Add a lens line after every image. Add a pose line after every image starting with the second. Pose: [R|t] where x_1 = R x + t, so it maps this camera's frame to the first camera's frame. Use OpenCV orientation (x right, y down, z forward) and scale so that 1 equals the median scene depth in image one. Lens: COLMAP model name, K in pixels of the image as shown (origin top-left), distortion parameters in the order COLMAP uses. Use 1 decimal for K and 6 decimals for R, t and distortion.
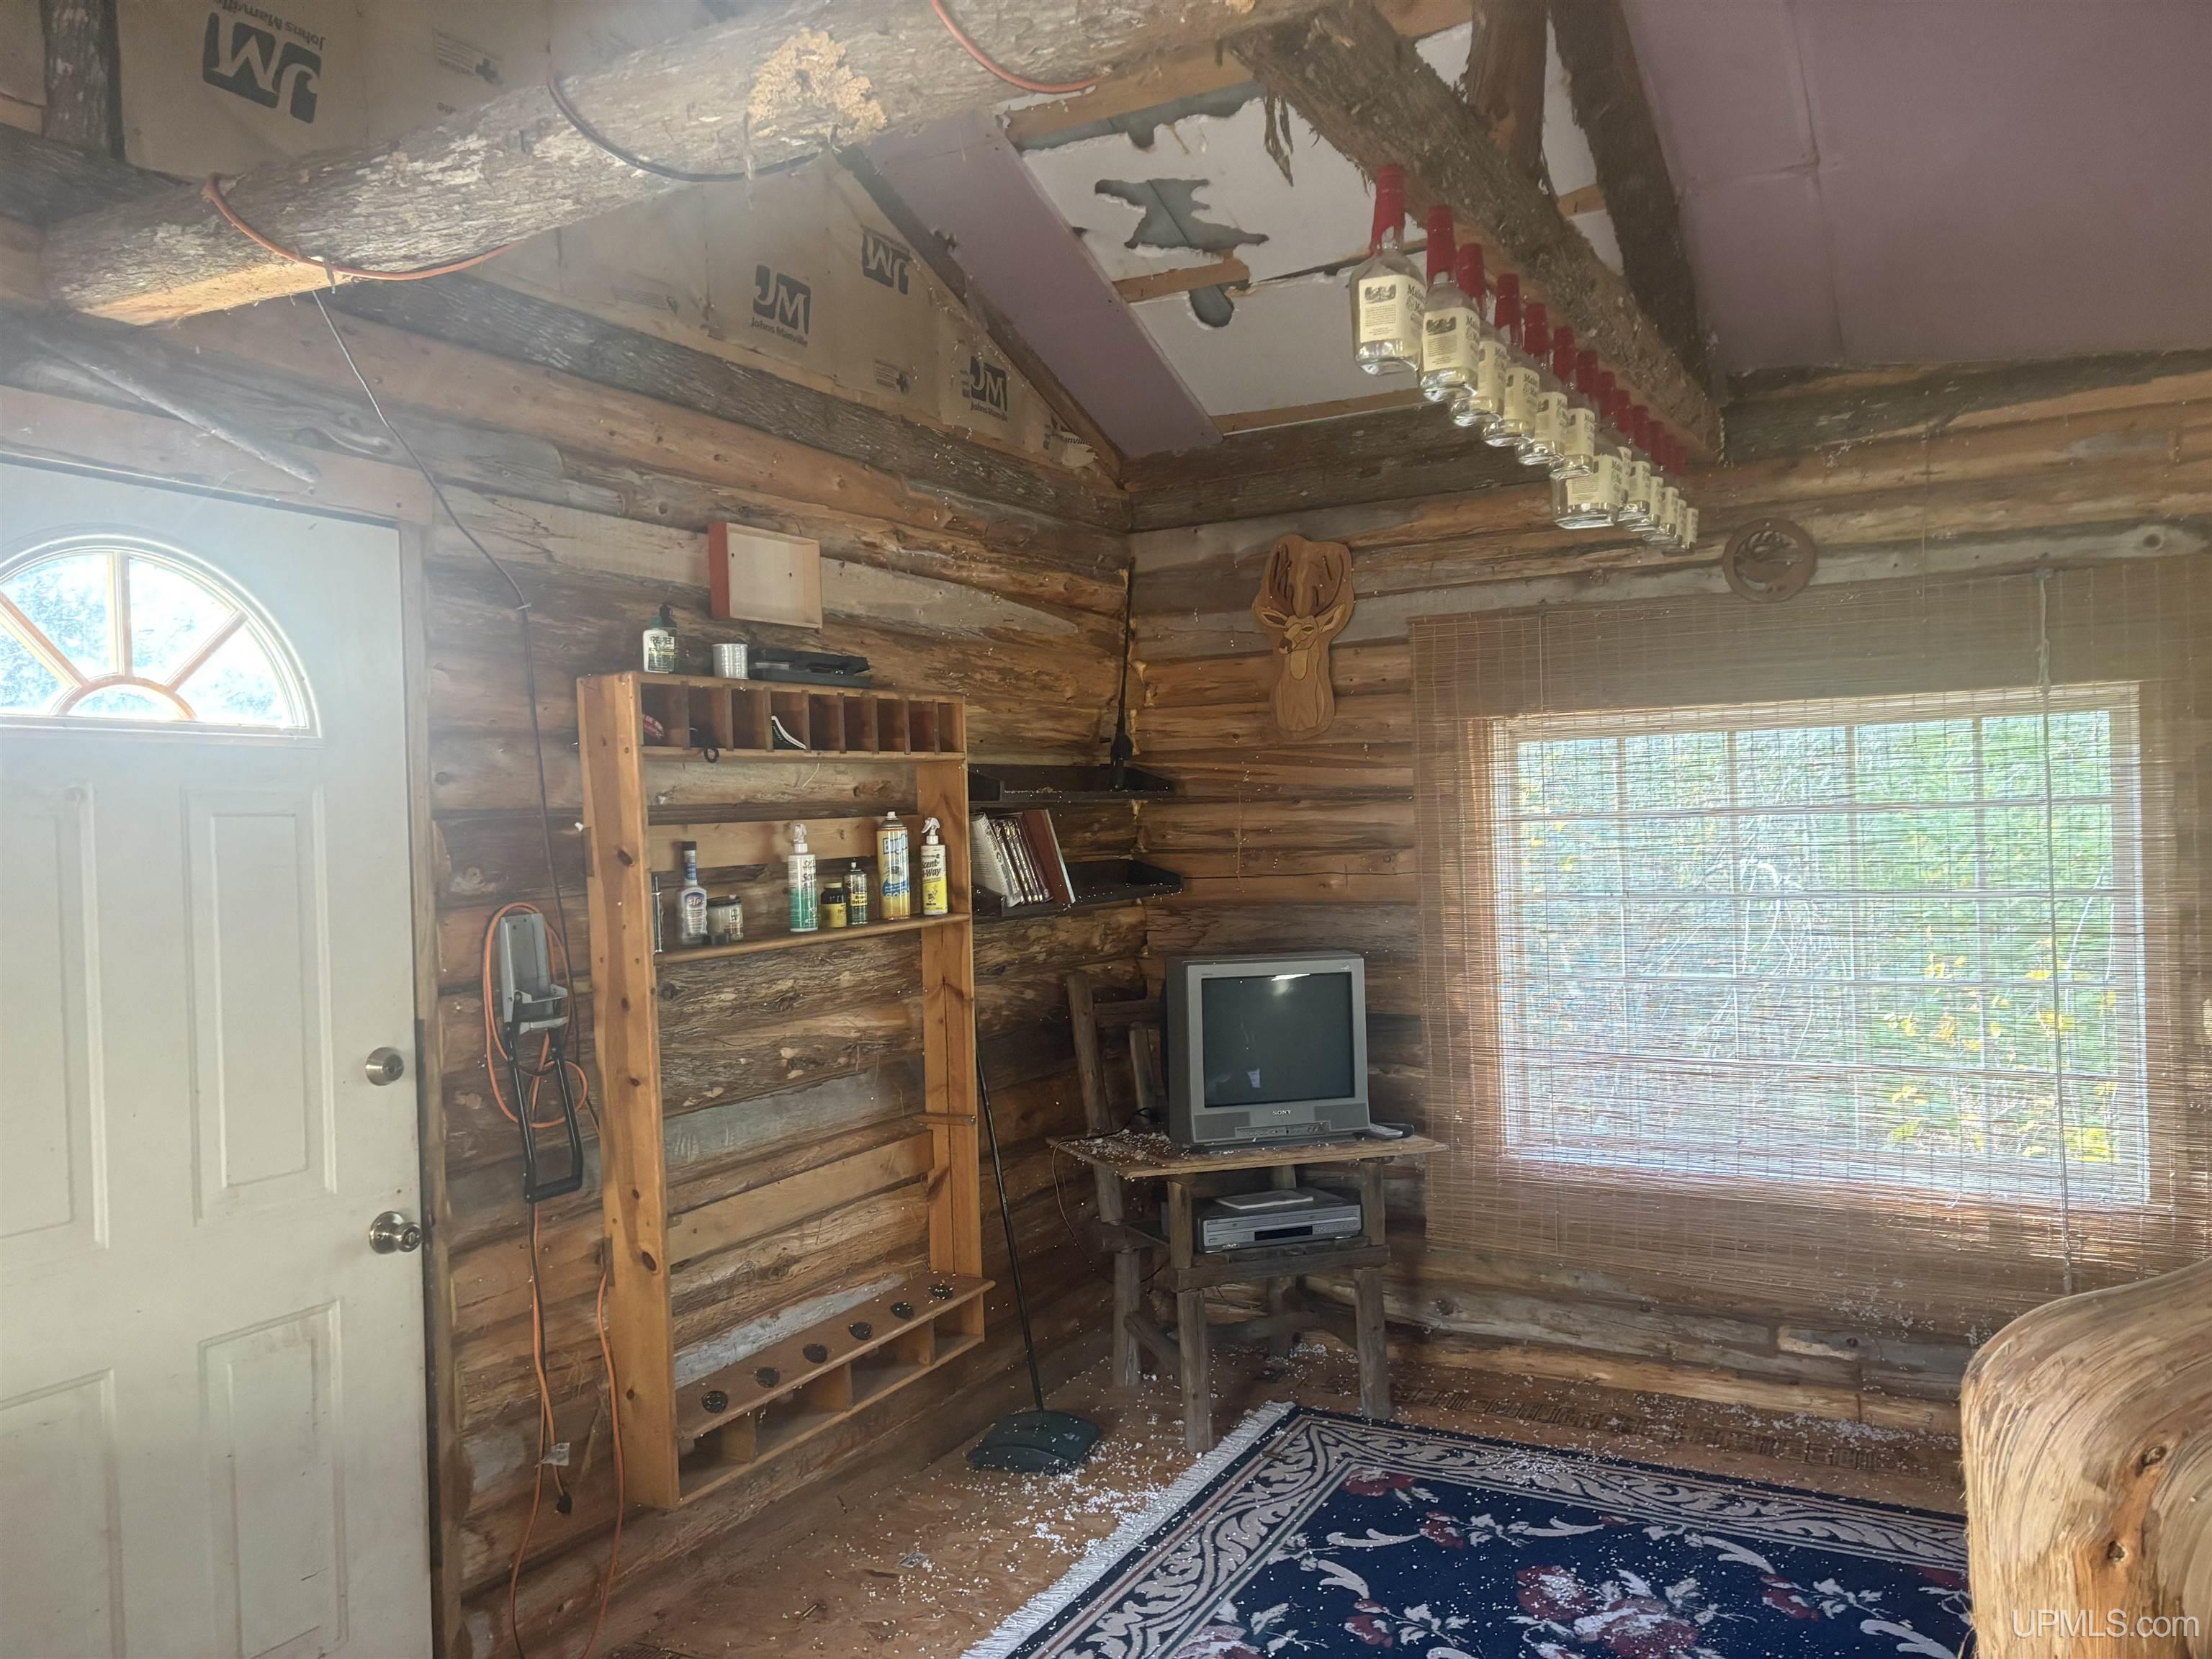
lens RADIAL K [[1696.3, 0, 1099.3], [0, 1696.3, 833.7], [0, 0, 1]] dist [0.043847, -0.055088]
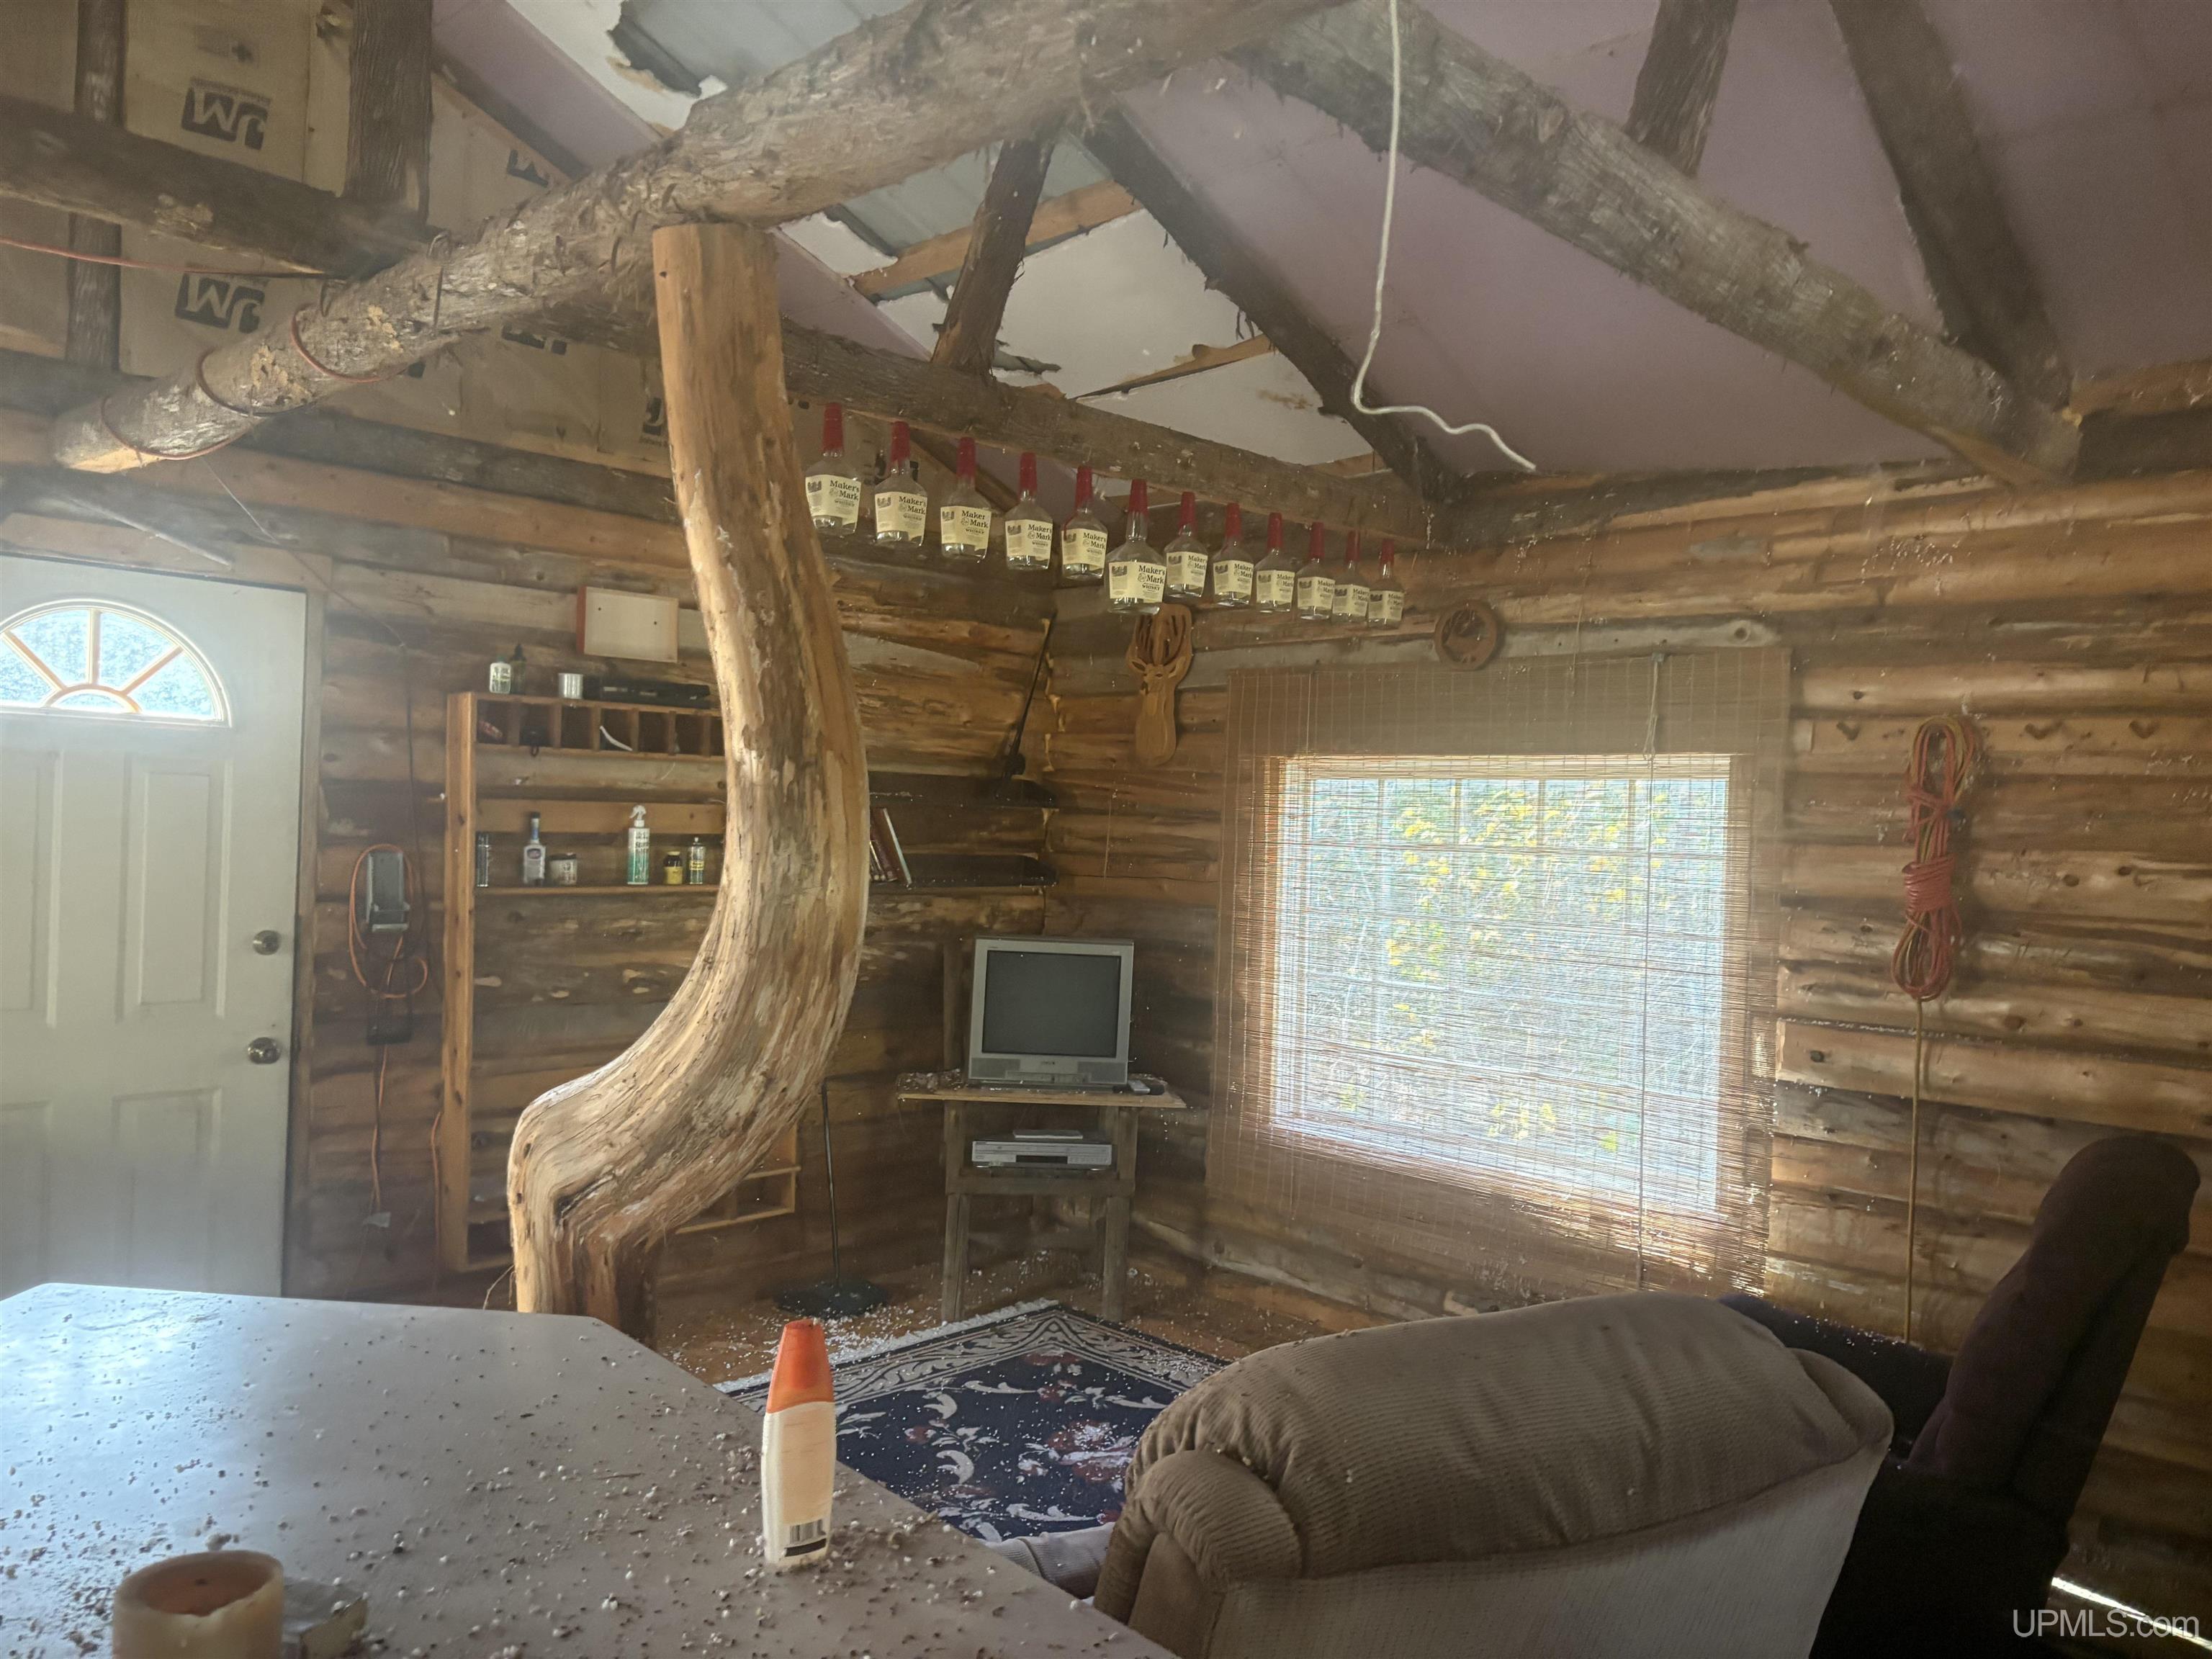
lens RADIAL K [[1696.3, 0, 1118.0], [0, 1696.3, 821.8], [0, 0, 1]] dist [0.043847, -0.055088]
pose [[0.963715, 0.063846, -0.259185, 0.514612], [-0.066926, 0.997753, -0.003069, -0.013376], [0.258407, 0.020304, 0.965823, -0.209092]]
